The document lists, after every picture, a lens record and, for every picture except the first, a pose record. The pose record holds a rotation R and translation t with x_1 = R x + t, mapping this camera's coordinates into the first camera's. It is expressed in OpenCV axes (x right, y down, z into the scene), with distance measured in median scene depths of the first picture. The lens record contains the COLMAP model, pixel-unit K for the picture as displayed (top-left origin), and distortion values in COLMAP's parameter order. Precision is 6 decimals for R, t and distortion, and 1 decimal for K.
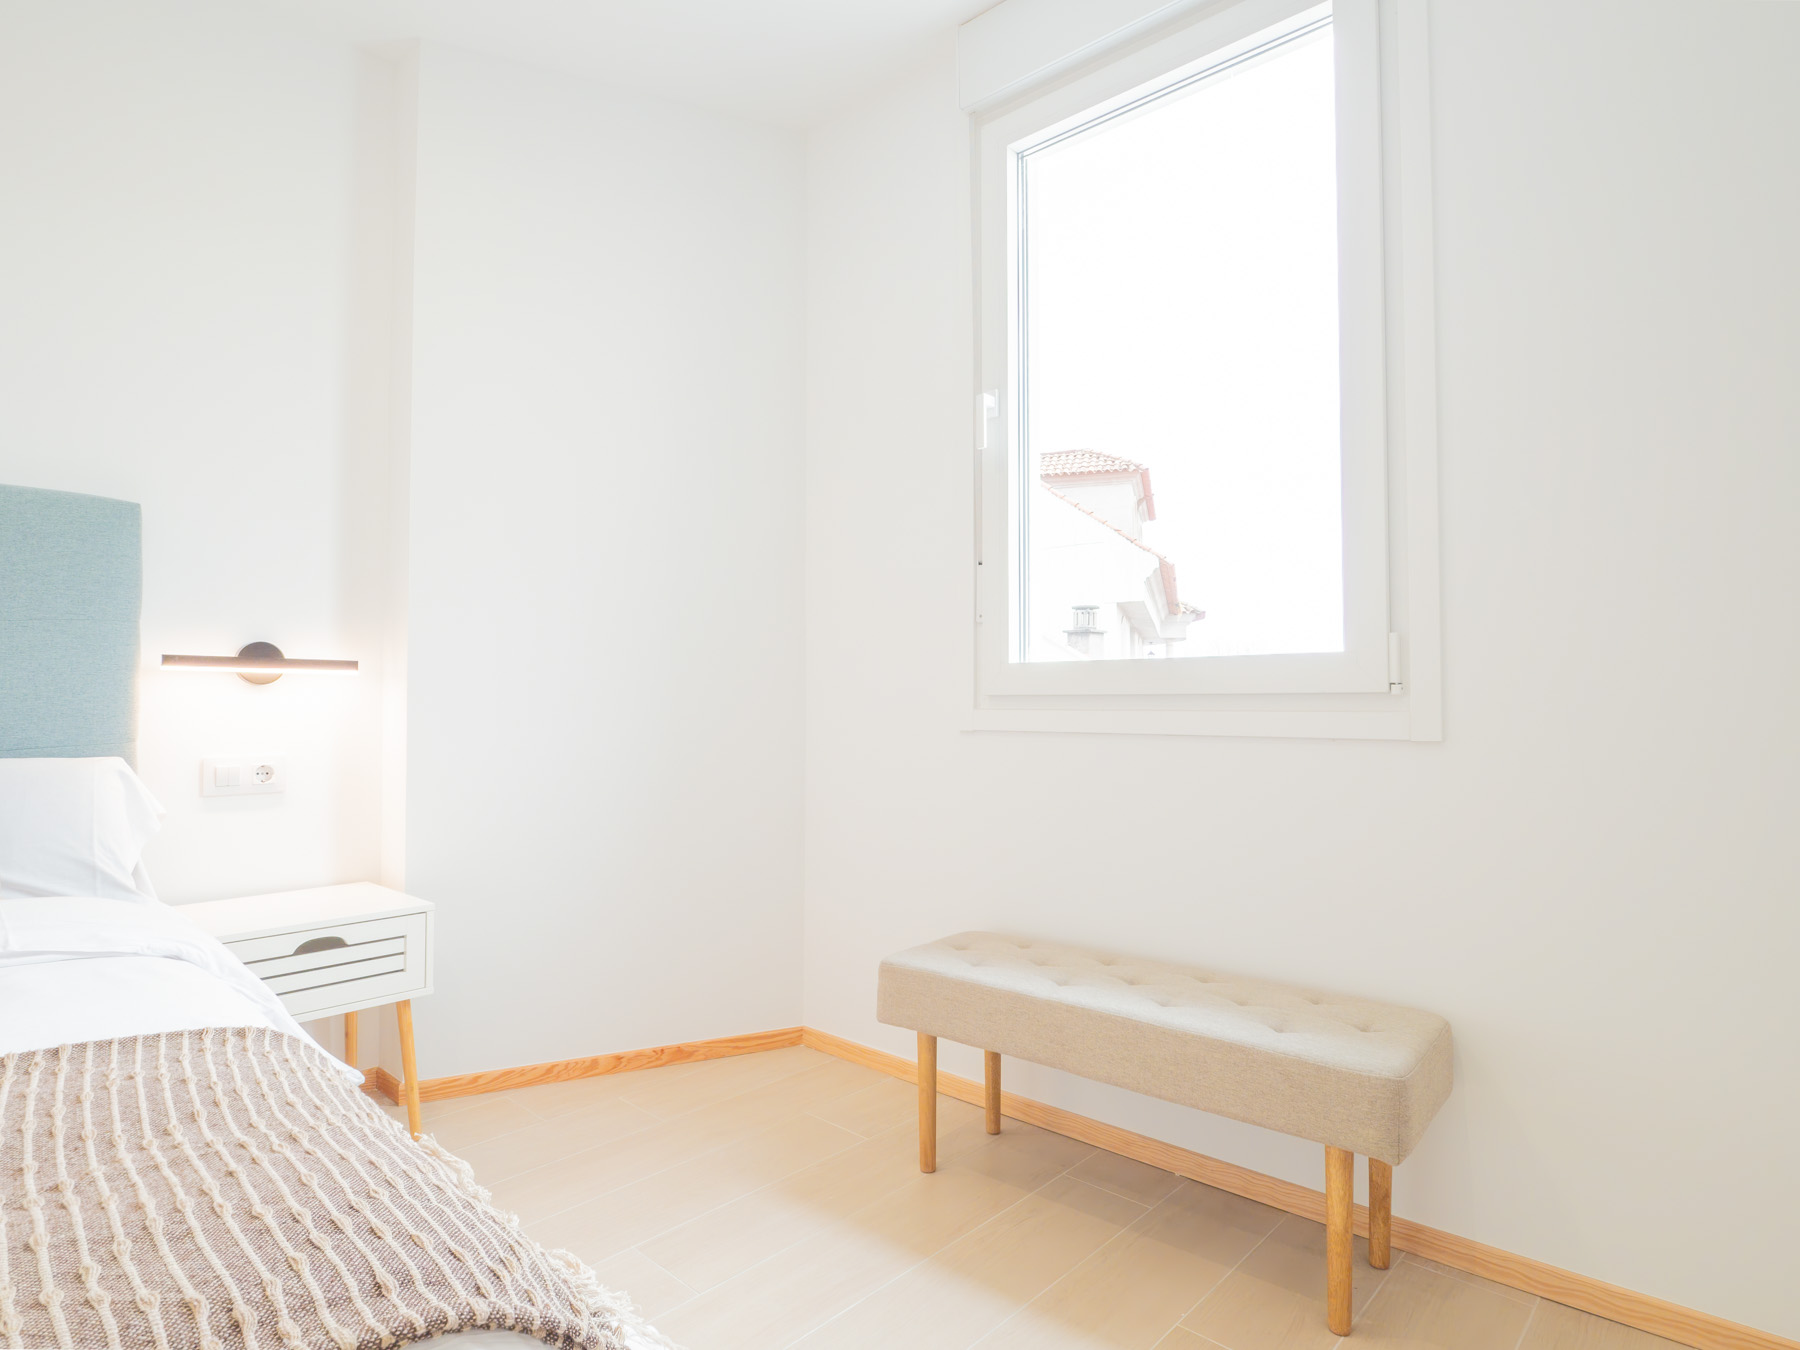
lens RADIAL K [[989.3, 0, 885.1], [0, 989.3, 686.6], [0, 0, 1]] dist [-0.012657, -0.003575]
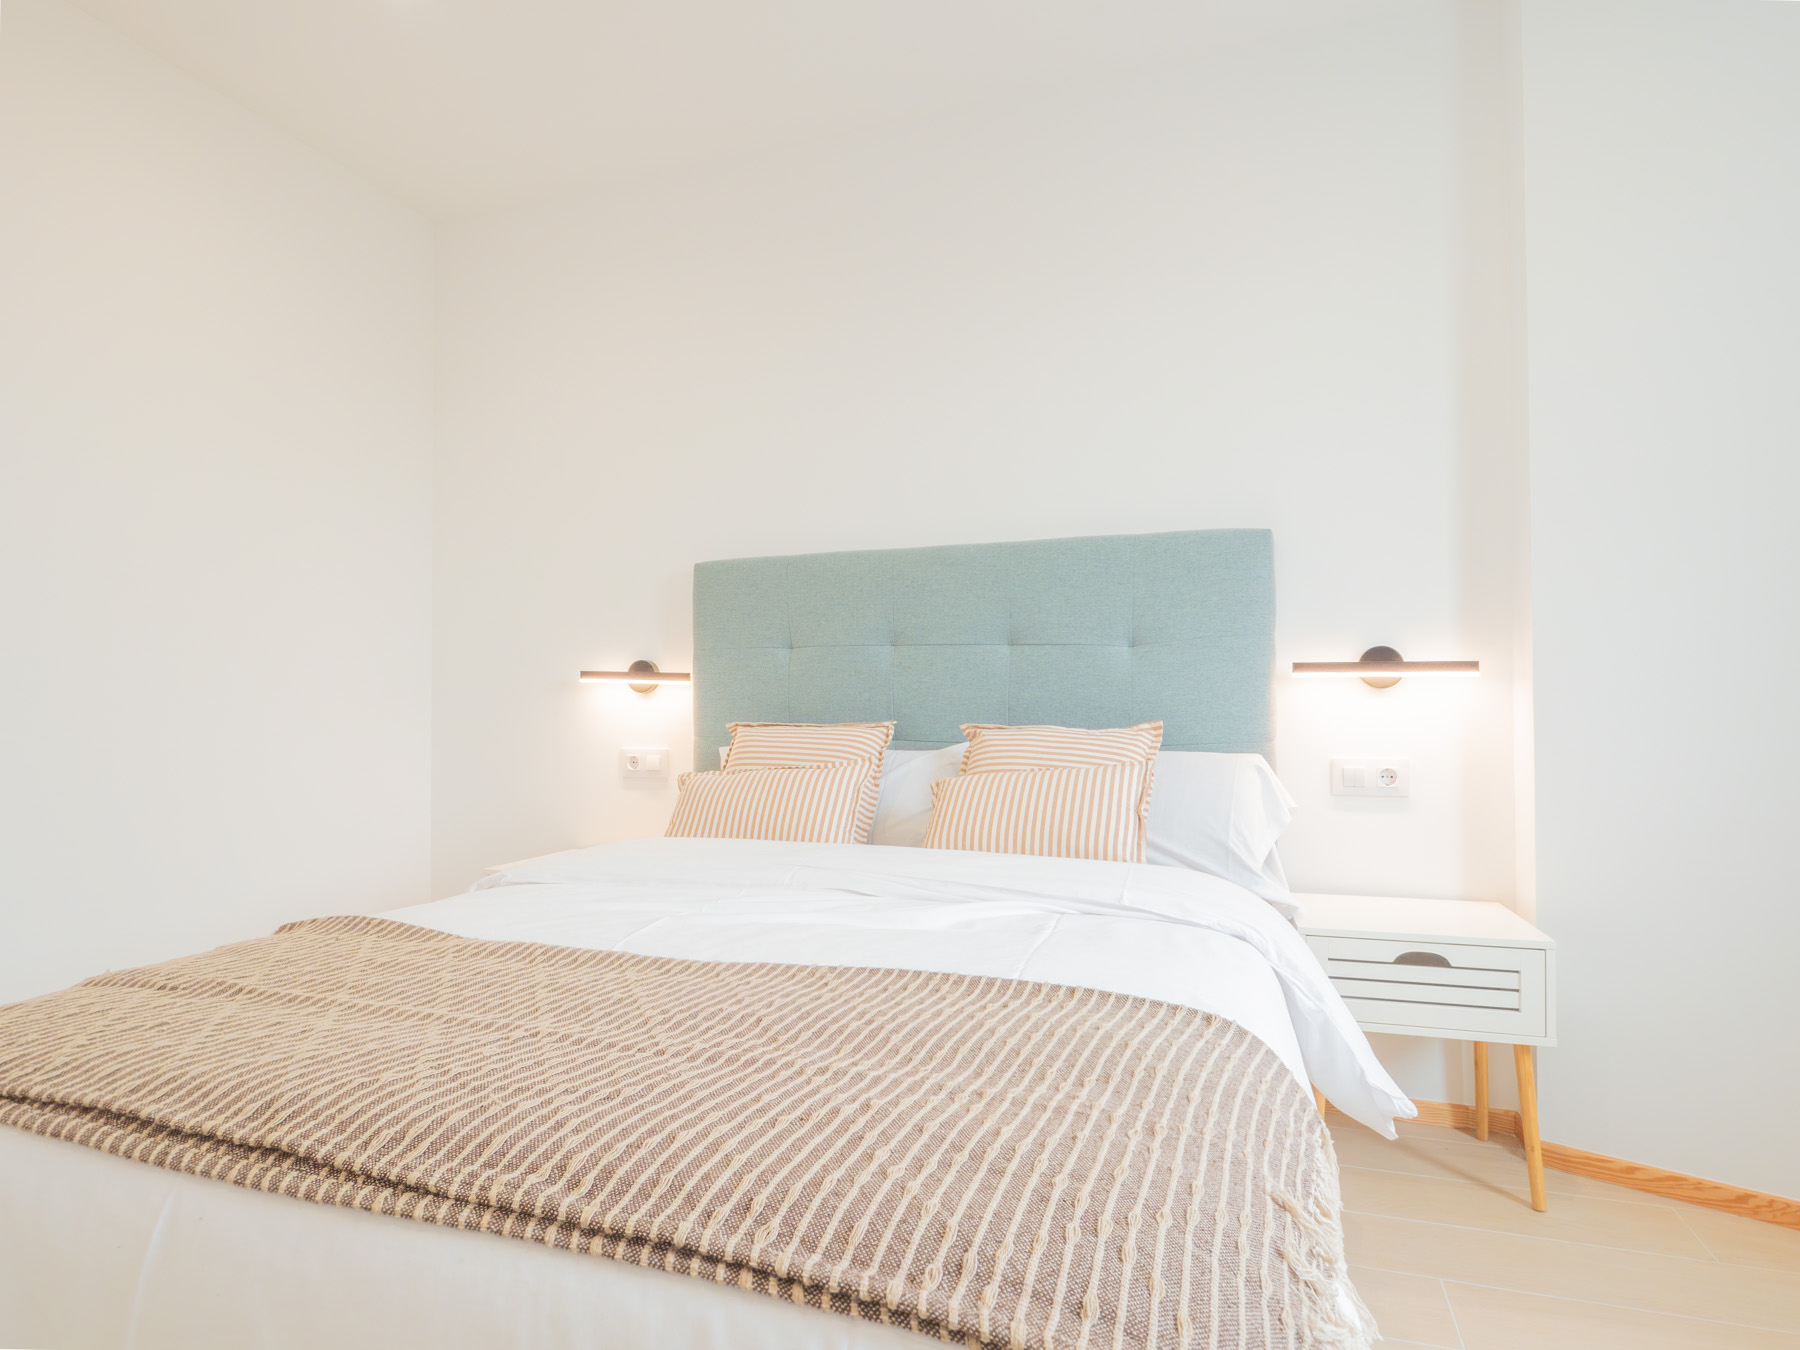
lens RADIAL K [[991.6, 0, 872.3], [0, 991.6, 696.1], [0, 0, 1]] dist [-0.005406, -0.004319]
pose [[0.407046, -0.009450, -0.913359, 0.086763], [0.015265, 0.999877, -0.003542, 0.001518], [0.913280, -0.012501, 0.407140, 0.118953]]
